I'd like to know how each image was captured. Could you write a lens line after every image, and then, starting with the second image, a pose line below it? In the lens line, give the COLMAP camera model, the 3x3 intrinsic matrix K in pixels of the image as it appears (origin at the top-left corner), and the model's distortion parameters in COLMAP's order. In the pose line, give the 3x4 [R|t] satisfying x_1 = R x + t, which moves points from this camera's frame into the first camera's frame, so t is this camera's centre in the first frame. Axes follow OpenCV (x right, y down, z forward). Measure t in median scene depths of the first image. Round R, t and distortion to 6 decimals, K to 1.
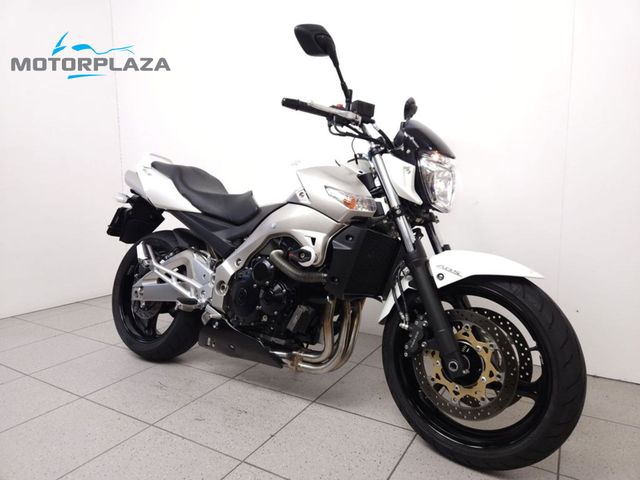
lens RADIAL K [[462.1, 0, 320.0], [0, 462.1, 240.0], [0, 0, 1]] dist [0.063475, 0.000722]
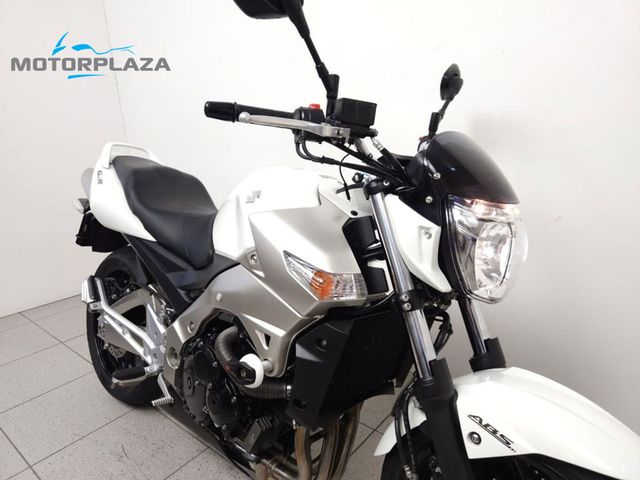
lens RADIAL K [[417.6, 0, 320.0], [0, 417.6, 240.0], [0, 0, 1]] dist [0.011171, 0.001312]
pose [[0.987333, 0.017289, -0.157714, 0.133980], [0.016946, 0.976868, 0.213171, -0.237970], [0.157751, -0.213143, 0.964201, 0.464059]]
